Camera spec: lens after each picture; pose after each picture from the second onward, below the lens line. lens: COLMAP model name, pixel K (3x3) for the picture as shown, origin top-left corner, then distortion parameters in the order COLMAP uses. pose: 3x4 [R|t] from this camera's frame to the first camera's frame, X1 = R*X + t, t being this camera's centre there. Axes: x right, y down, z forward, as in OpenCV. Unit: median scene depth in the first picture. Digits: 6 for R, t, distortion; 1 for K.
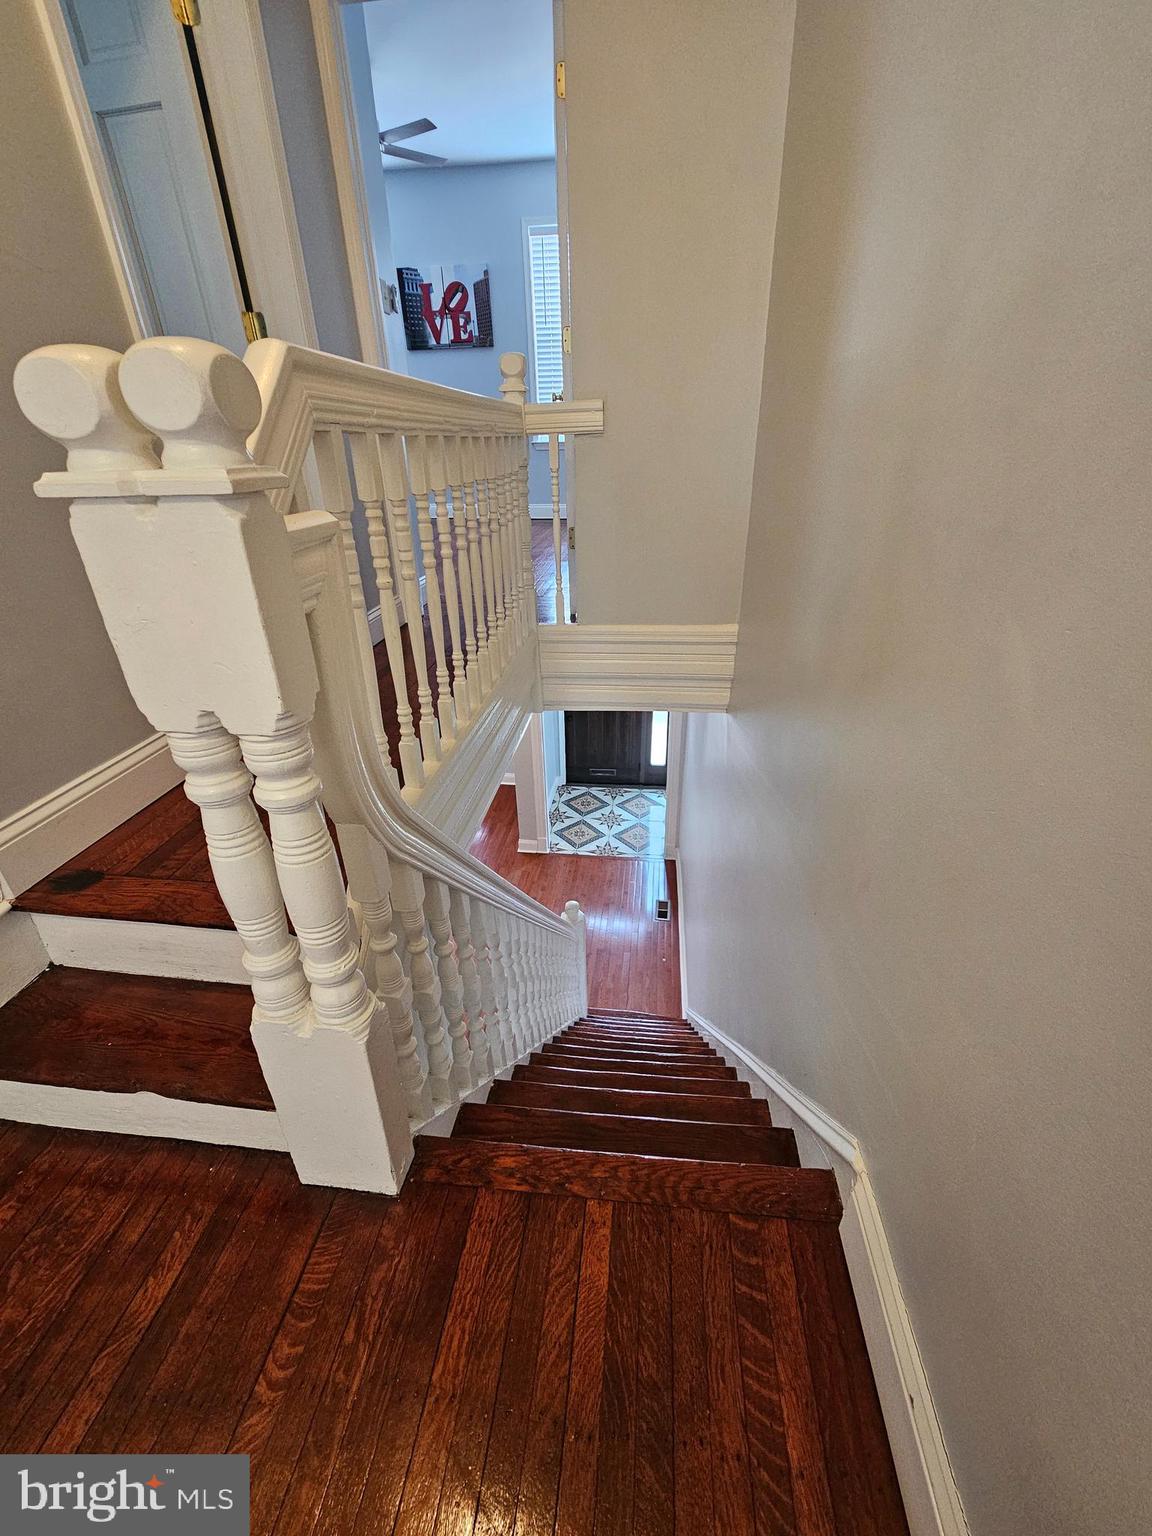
lens RADIAL K [[631.1, 0, 577.2], [0, 631.1, 767.8], [0, 0, 1]] dist [0.001830, -0.000543]
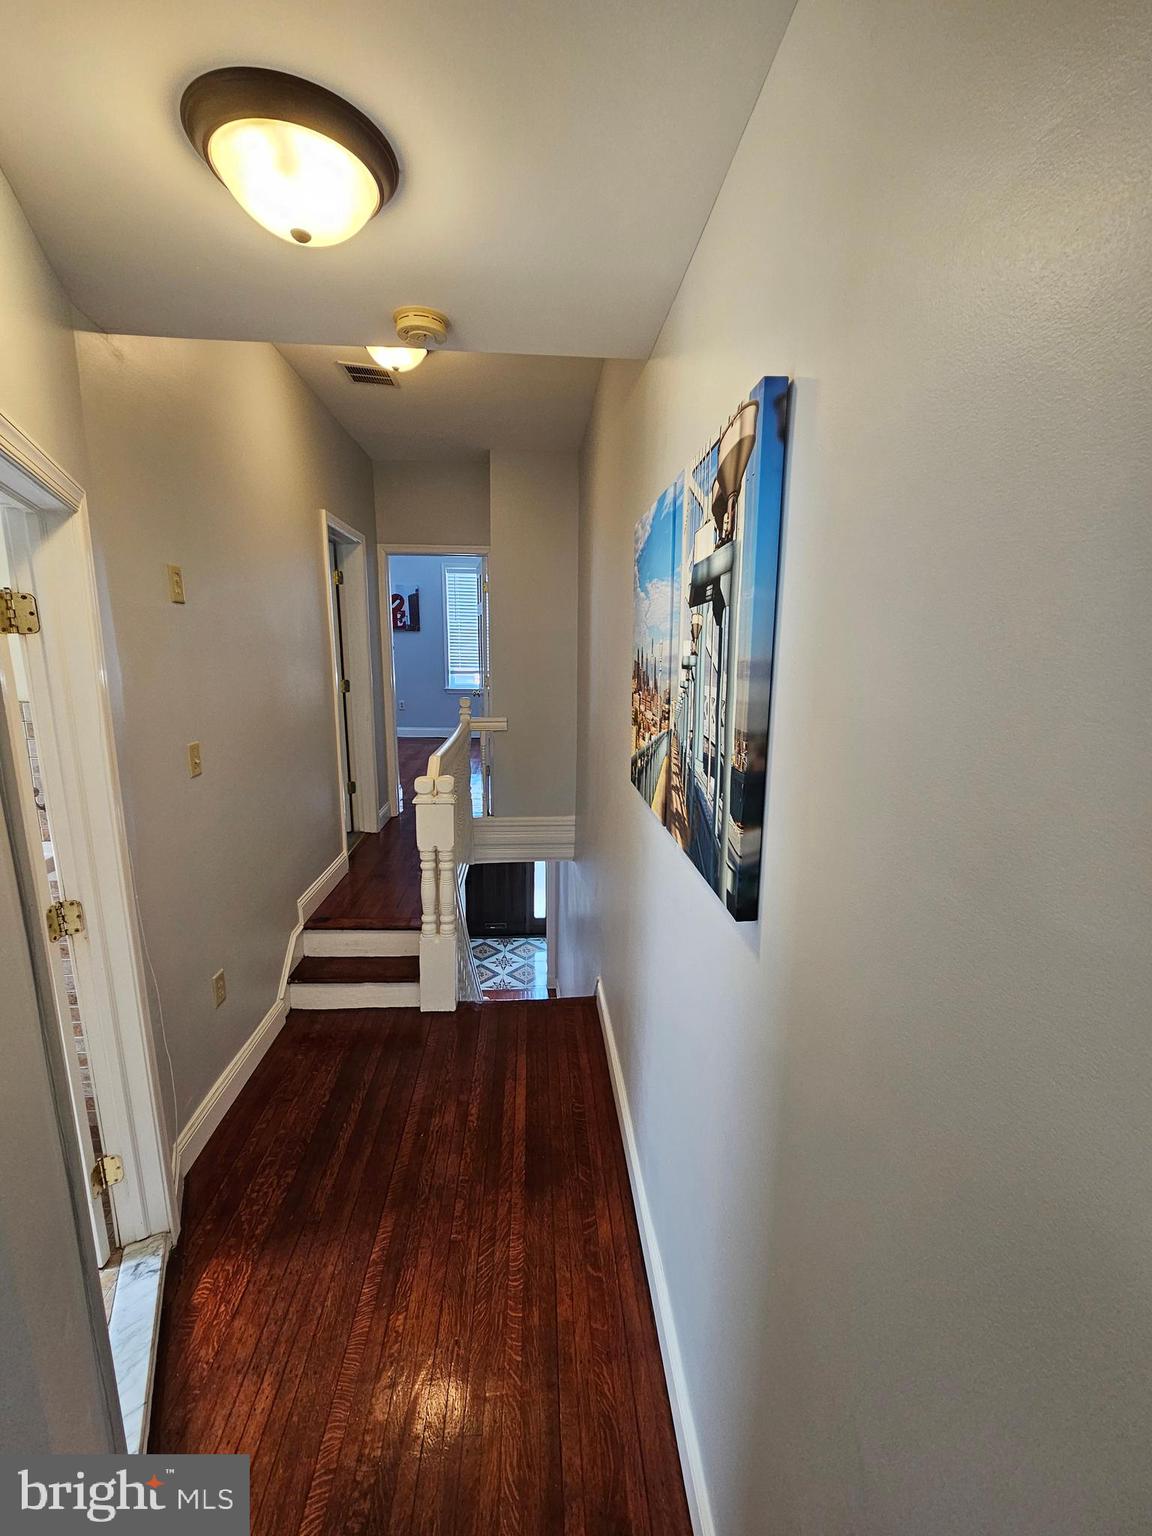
lens RADIAL K [[631.1, 0, 577.2], [0, 631.1, 767.8], [0, 0, 1]] dist [0.001830, -0.000543]
pose [[0.982147, -0.002365, 0.188099, -0.039683], [0.053913, 0.961515, -0.269409, 0.057996], [-0.180223, 0.274741, 0.944477, -0.324918]]
